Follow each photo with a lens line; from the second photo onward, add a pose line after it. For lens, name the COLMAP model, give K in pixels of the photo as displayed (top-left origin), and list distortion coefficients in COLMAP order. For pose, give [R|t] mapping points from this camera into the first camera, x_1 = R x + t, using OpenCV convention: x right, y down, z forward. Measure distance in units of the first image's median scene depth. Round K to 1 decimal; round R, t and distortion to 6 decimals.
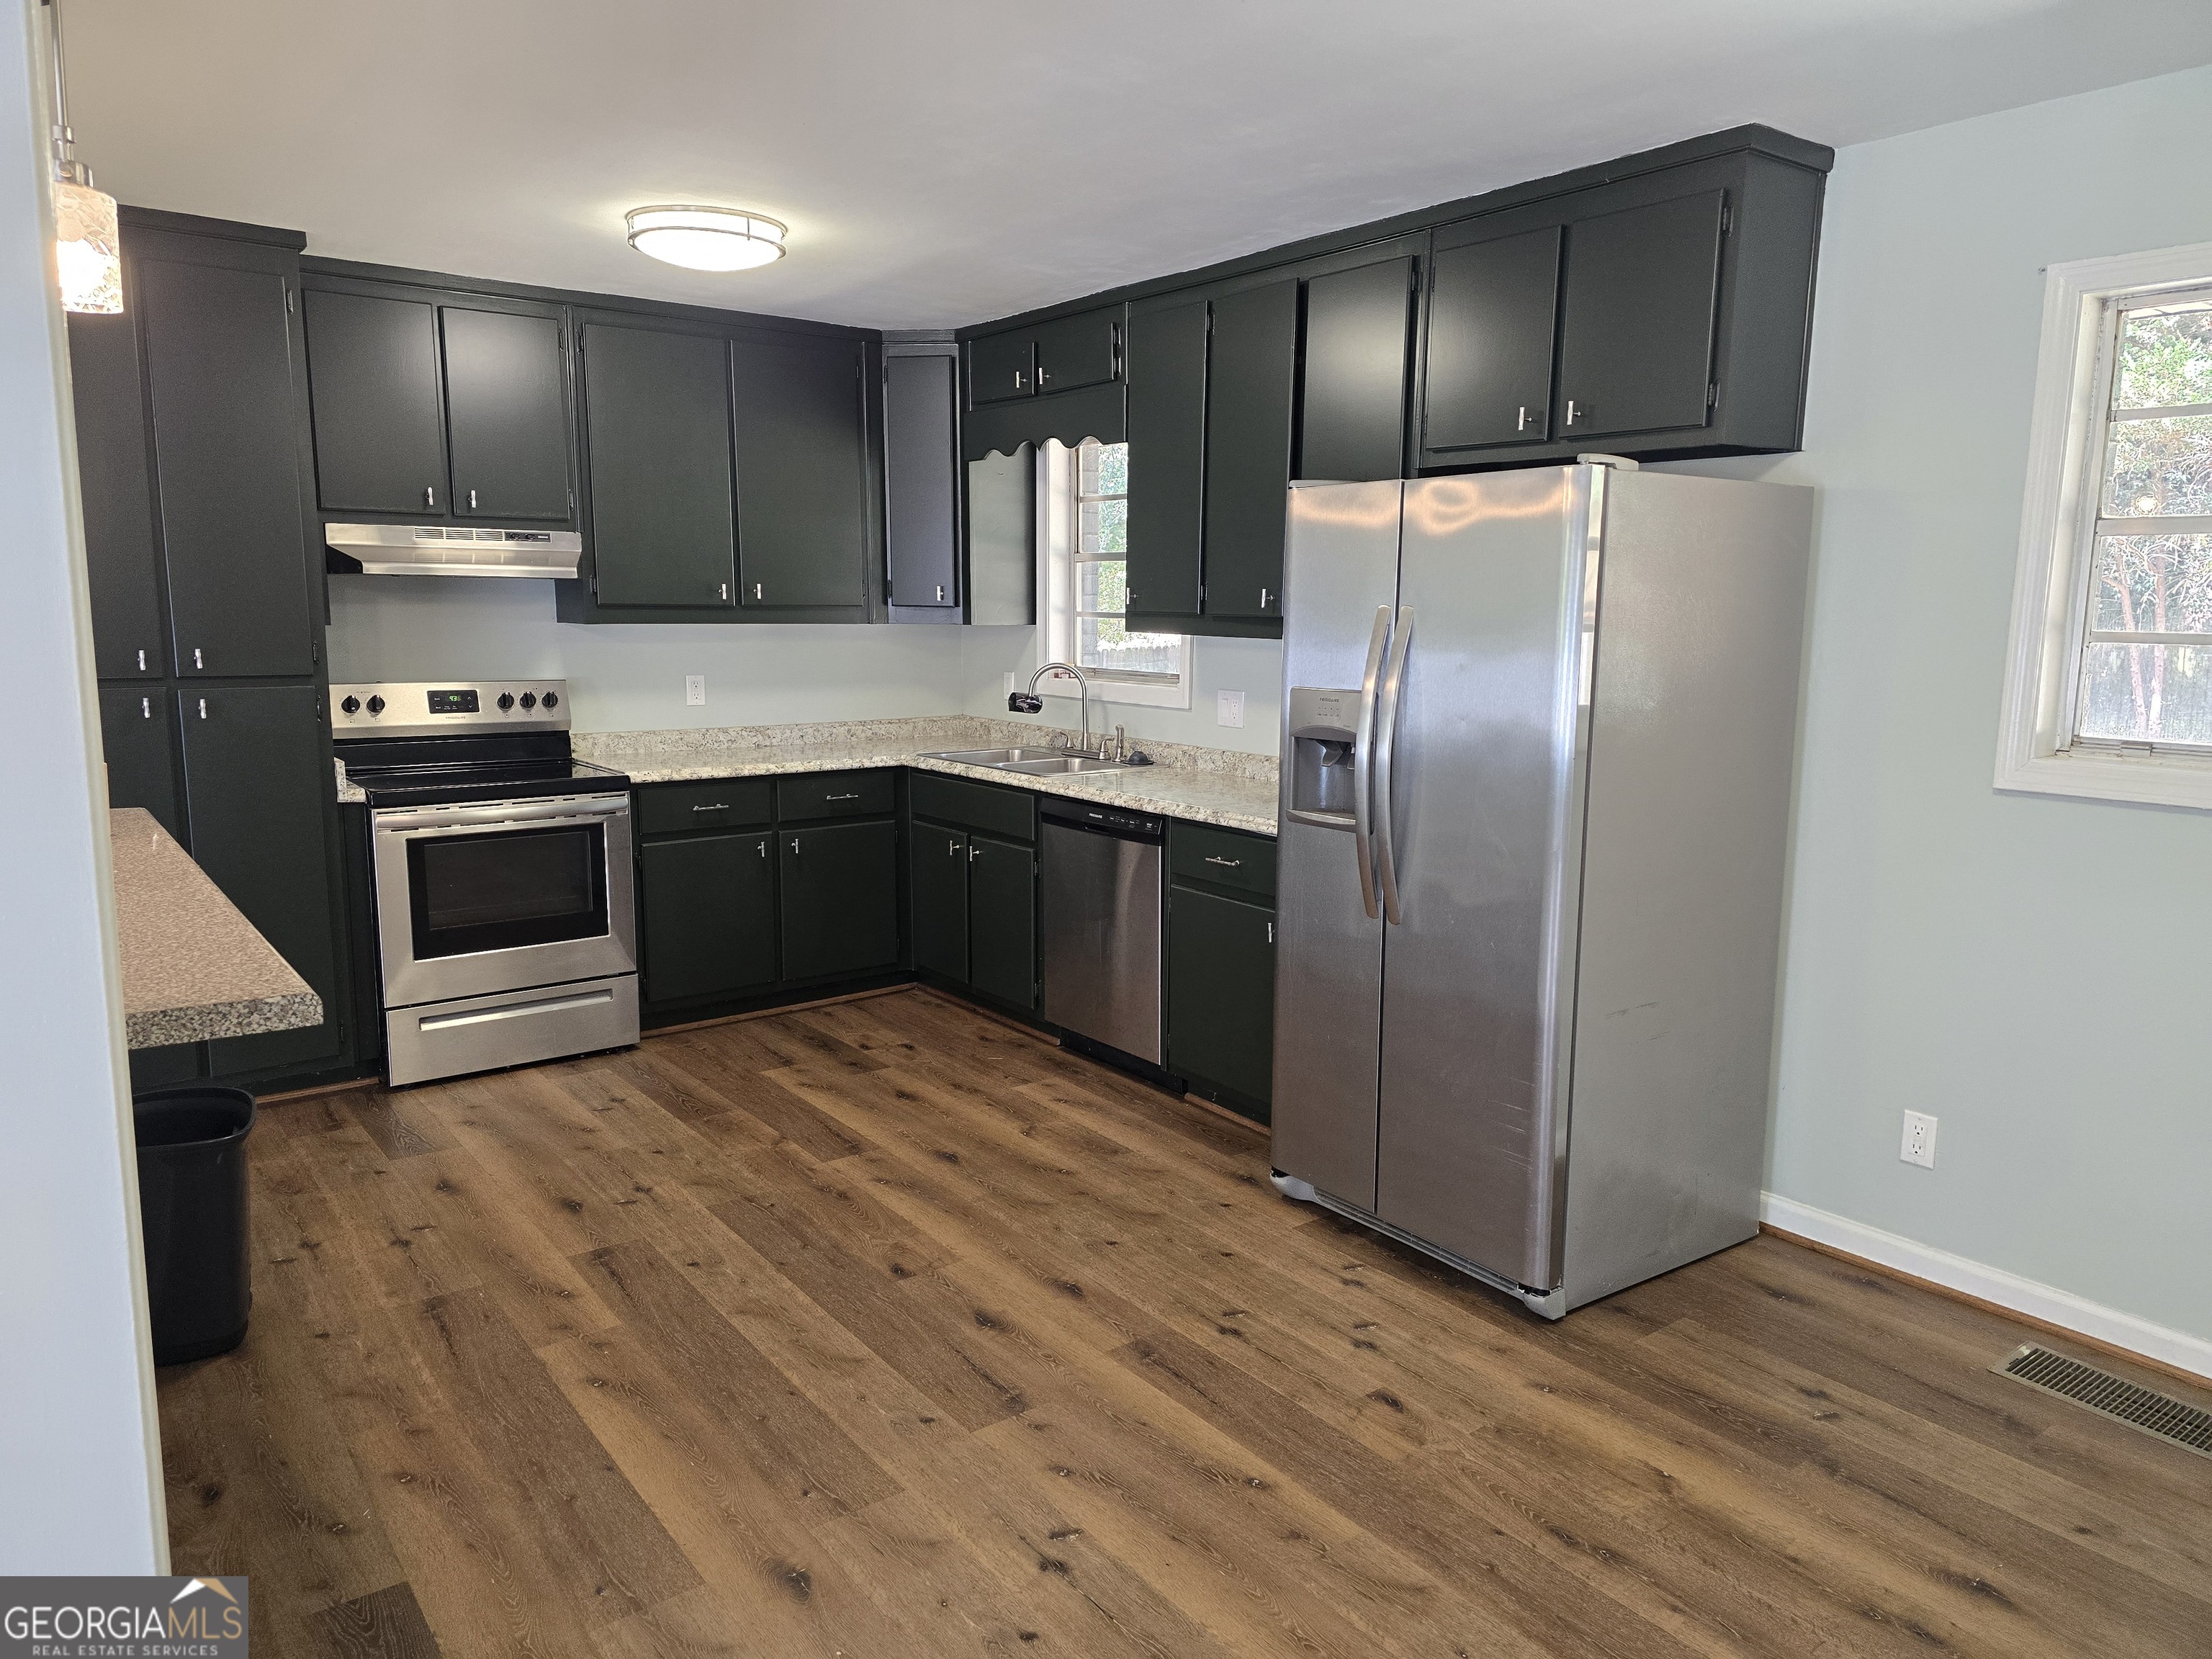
lens RADIAL K [[1487.8, 0, 1099.9], [0, 1487.8, 817.1], [0, 0, 1]] dist [0.063836, -0.059315]
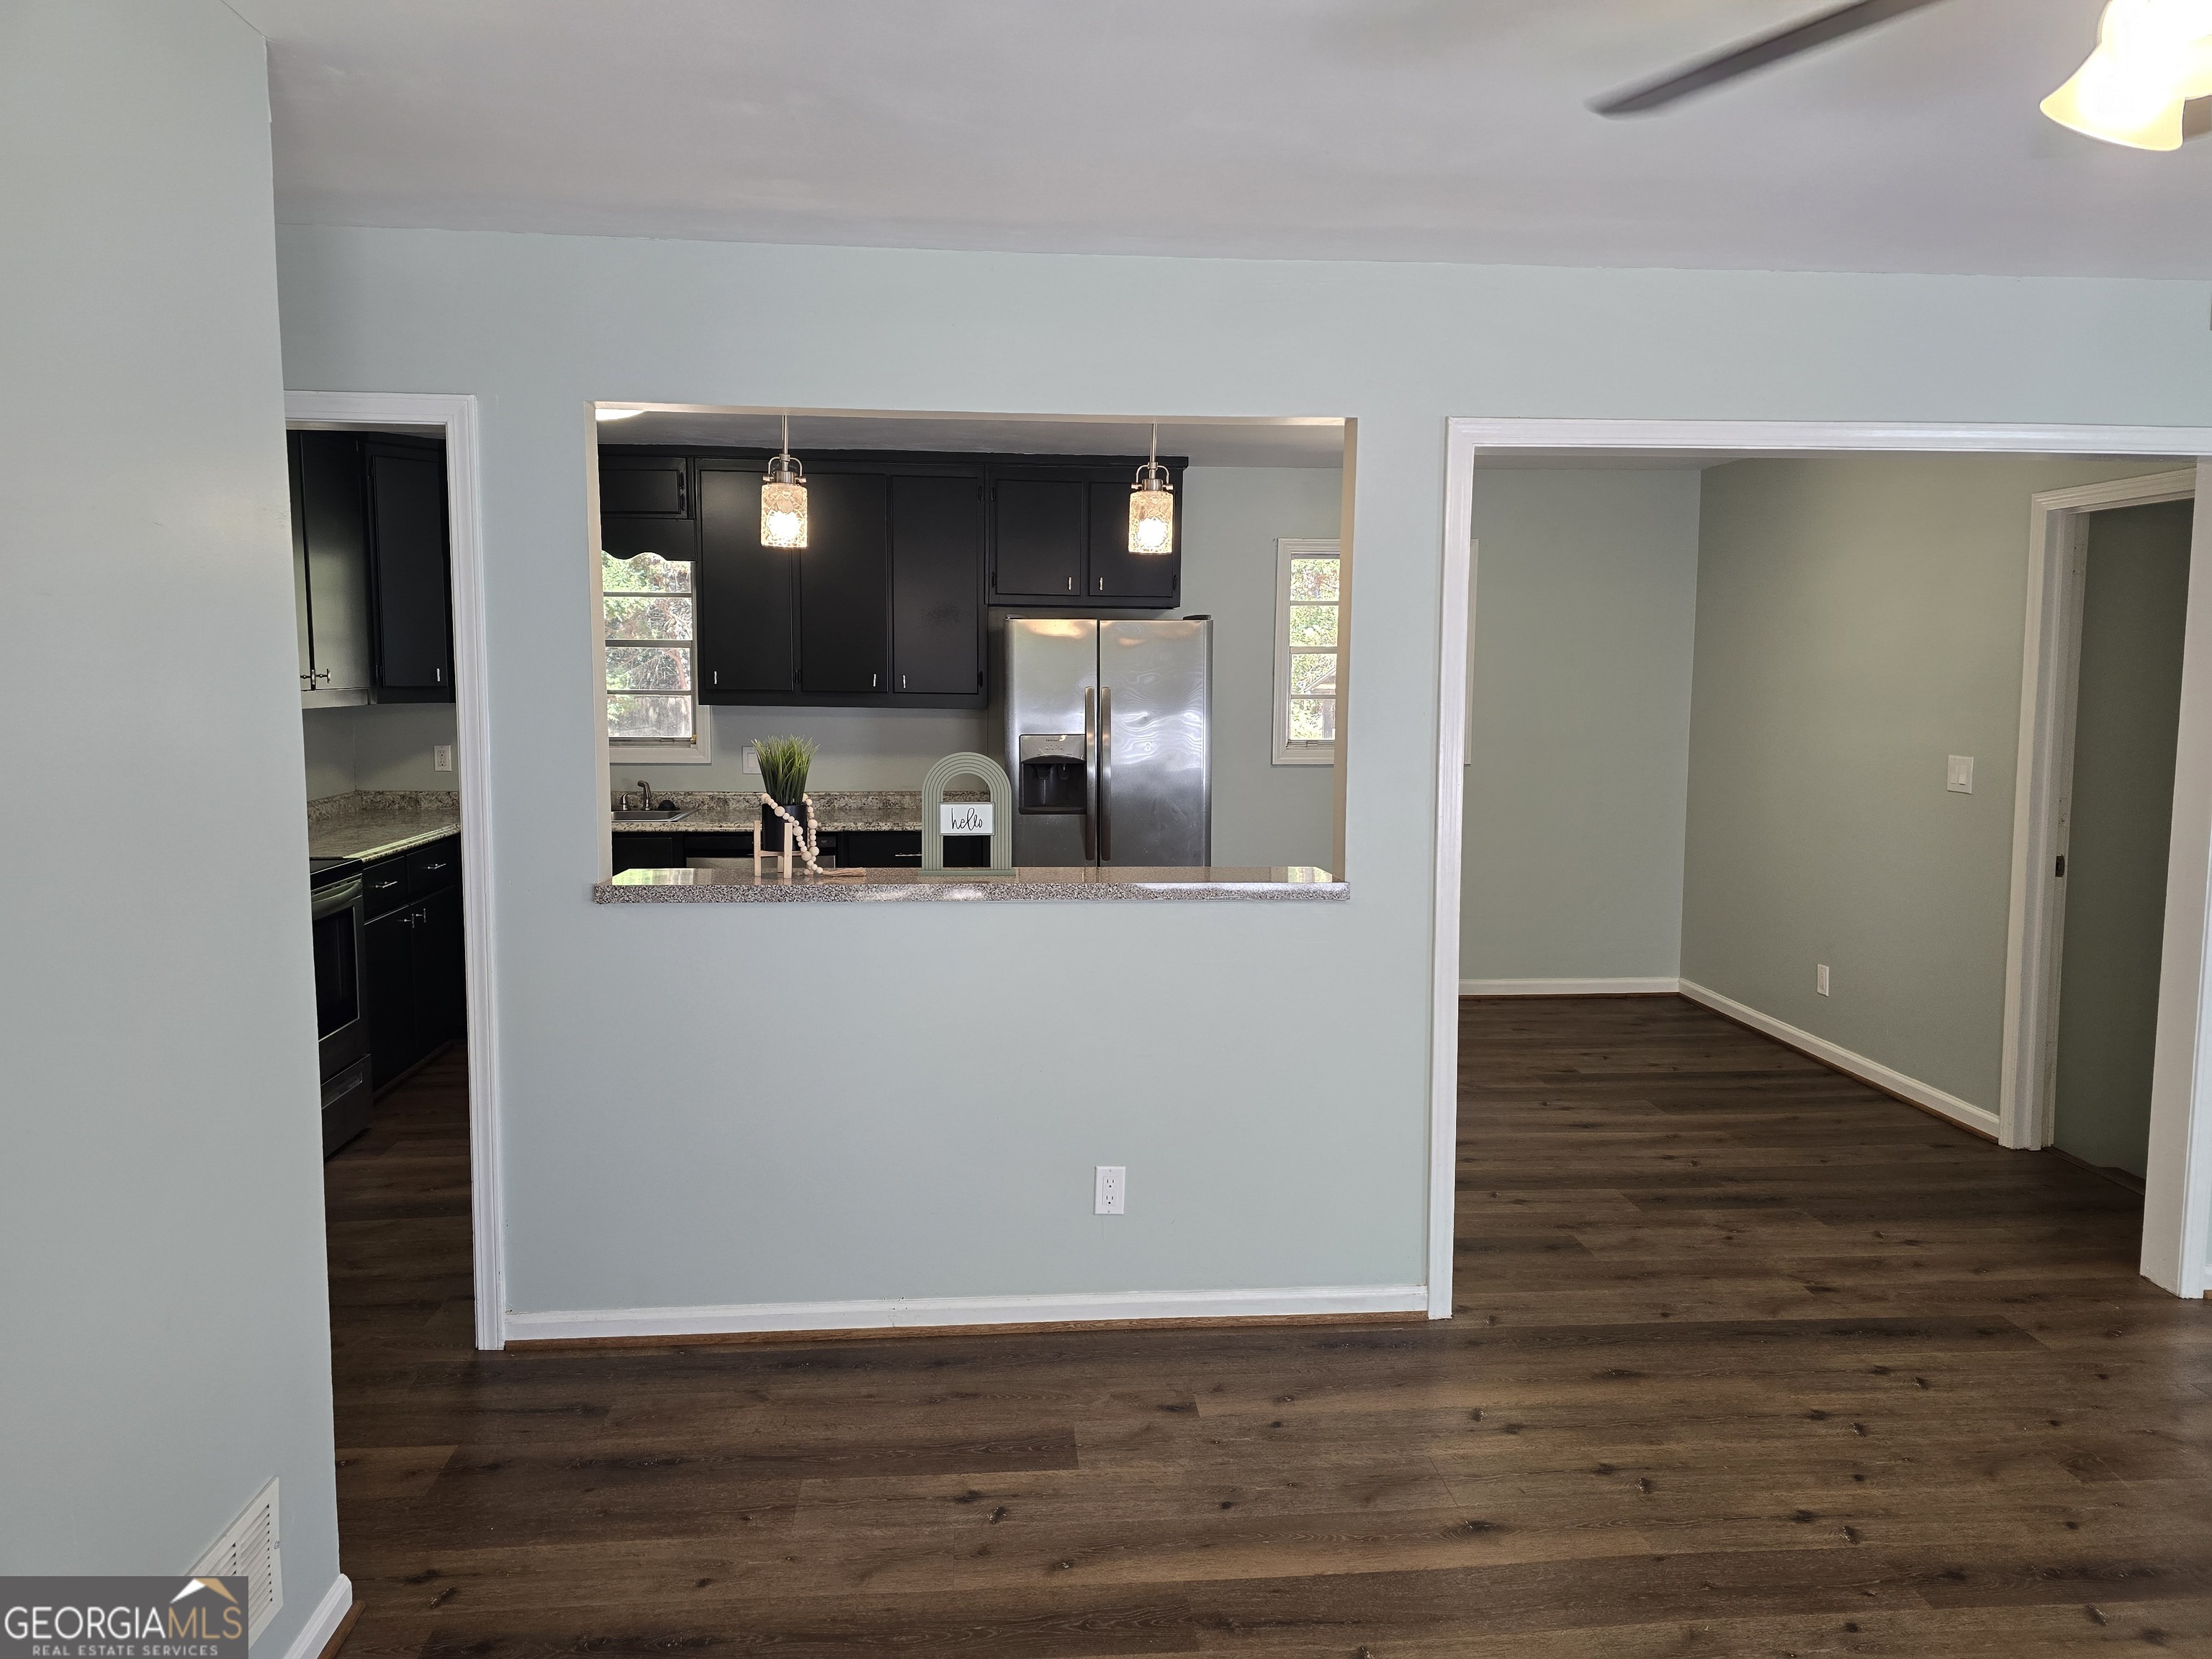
lens RADIAL K [[1487.8, 0, 1103.1], [0, 1487.8, 809.8], [0, 0, 1]] dist [0.063836, -0.059315]
pose [[0.534326, -0.084589, 0.841035, -0.922402], [0.120833, 0.992405, 0.023046, -0.023458], [-0.836598, 0.089310, 0.540489, 0.016038]]
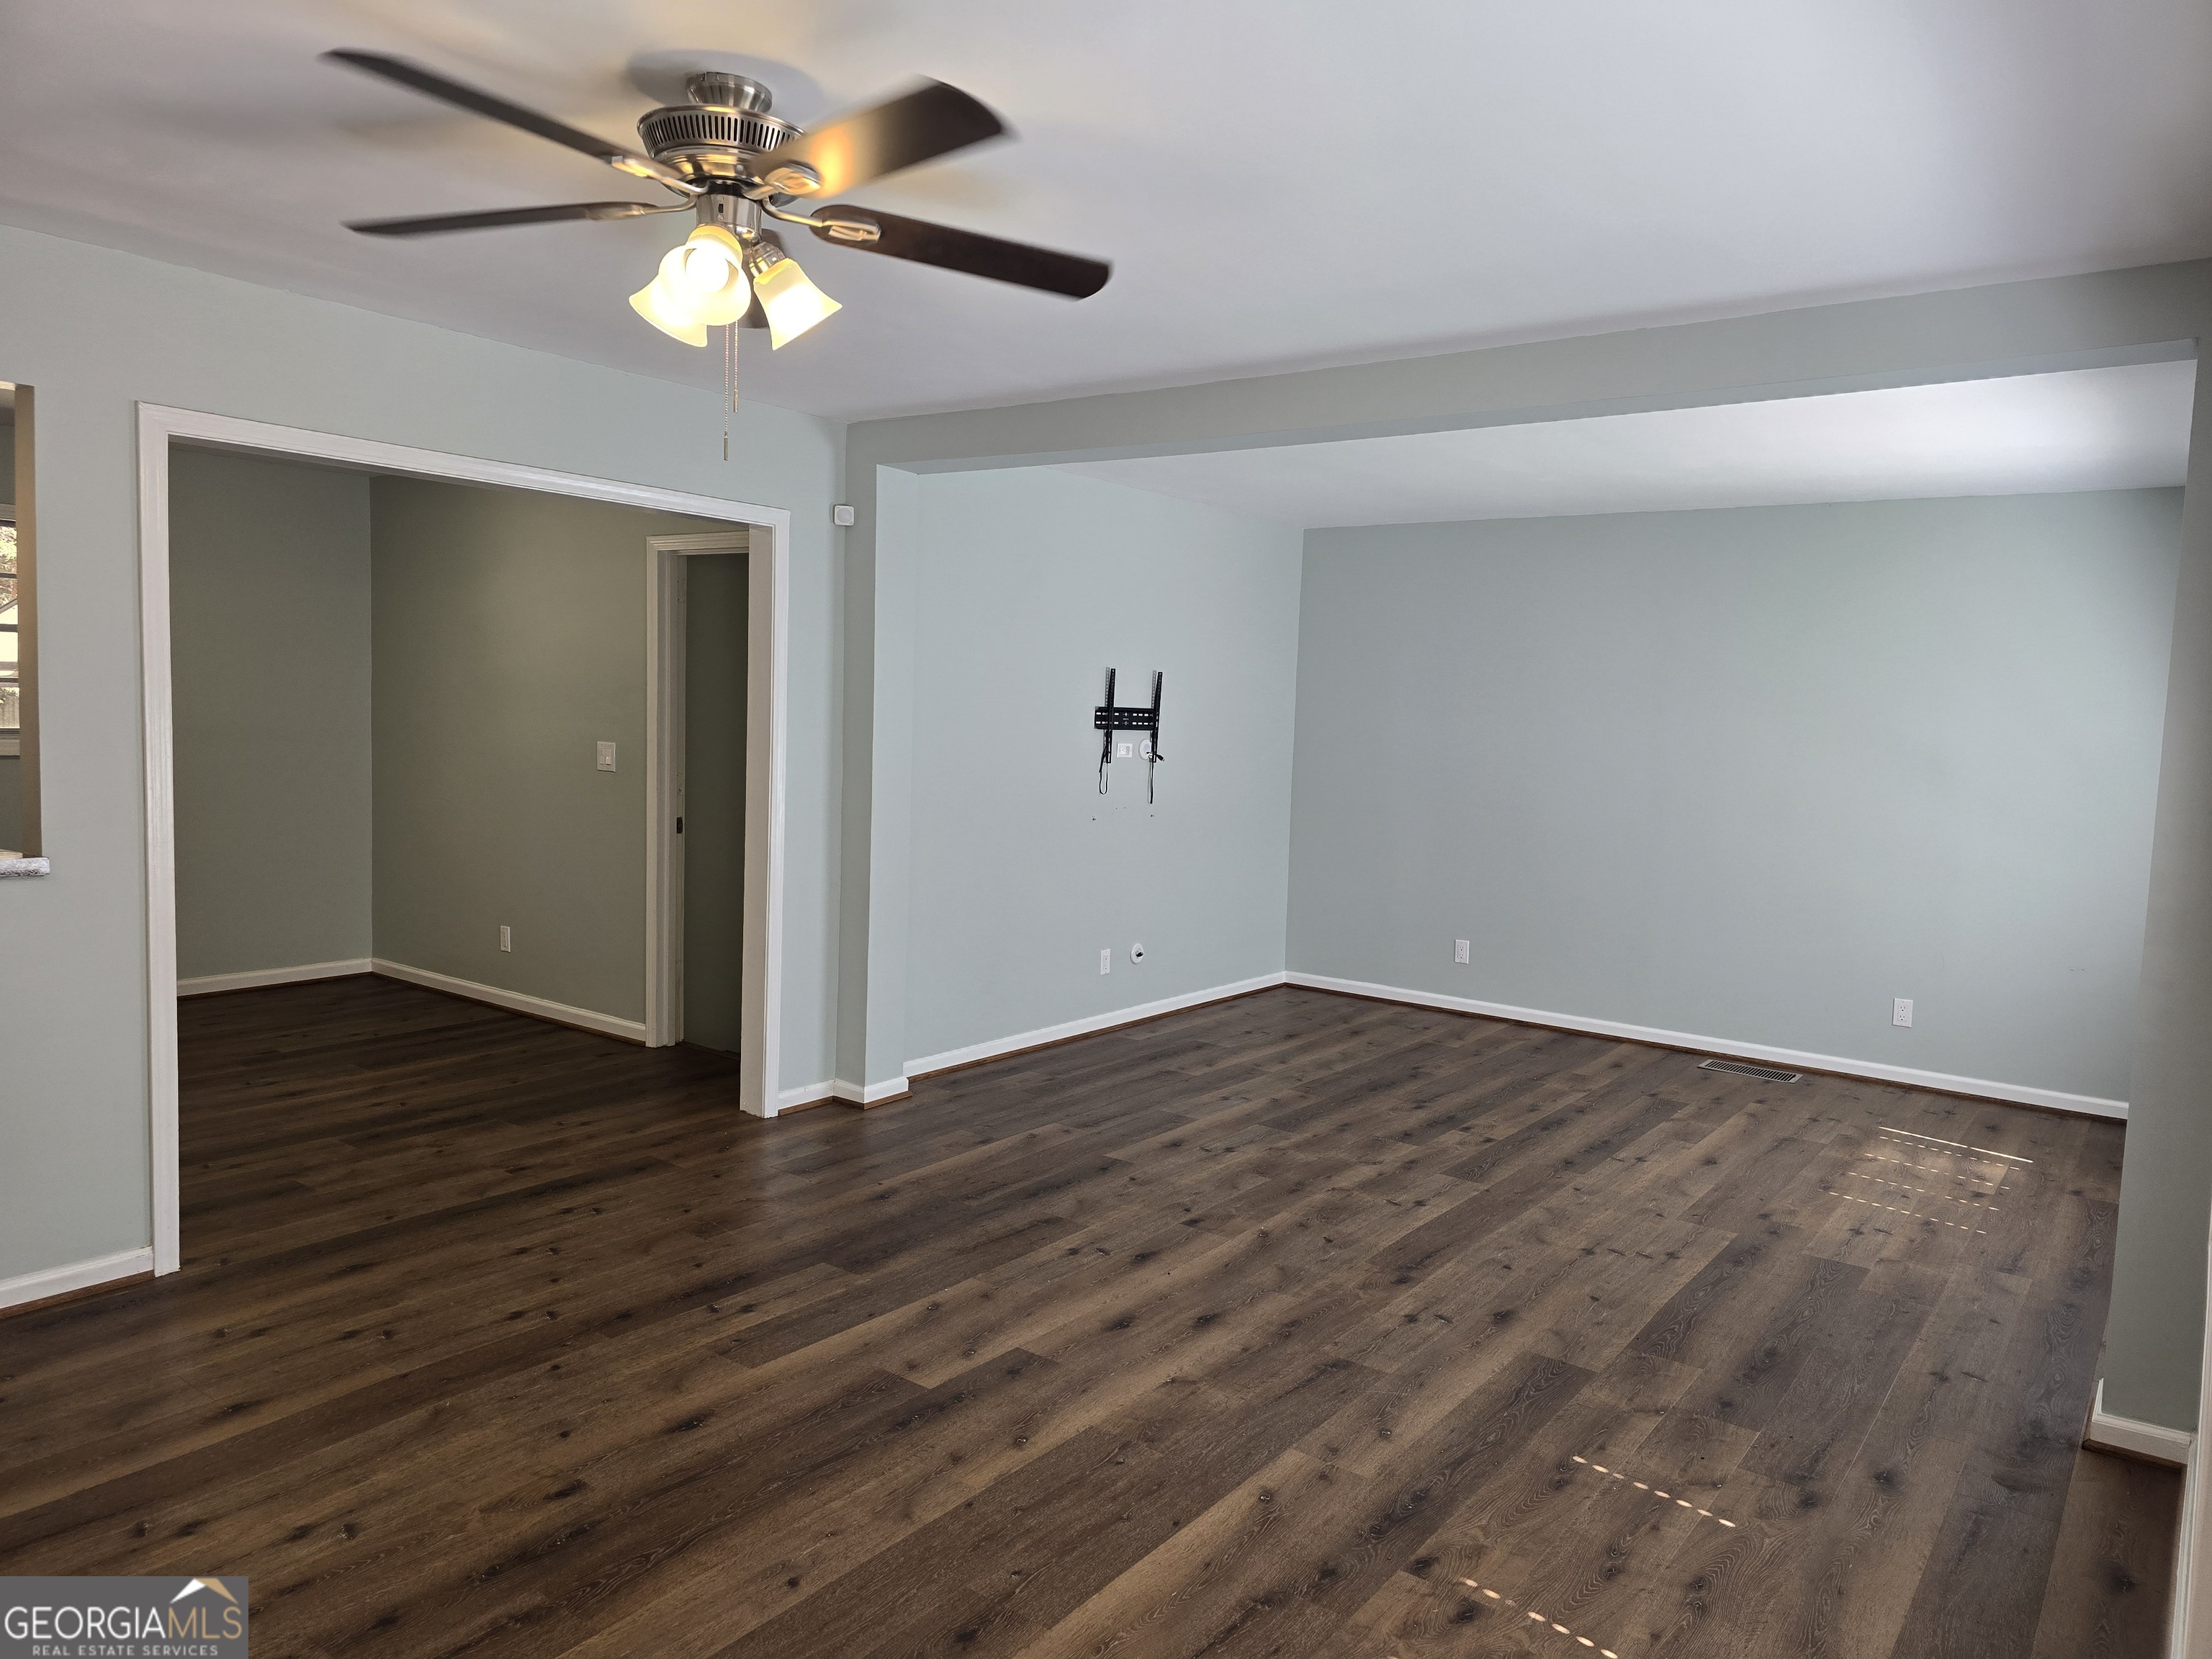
lens RADIAL K [[1487.8, 0, 1109.1], [0, 1487.8, 816.4], [0, 0, 1]] dist [0.063836, -0.059315]
pose [[-0.272254, -0.088745, 0.958124, -1.253275], [0.101665, 0.987511, 0.120355, 0.000418], [-0.956840, 0.130175, -0.259831, 0.003288]]
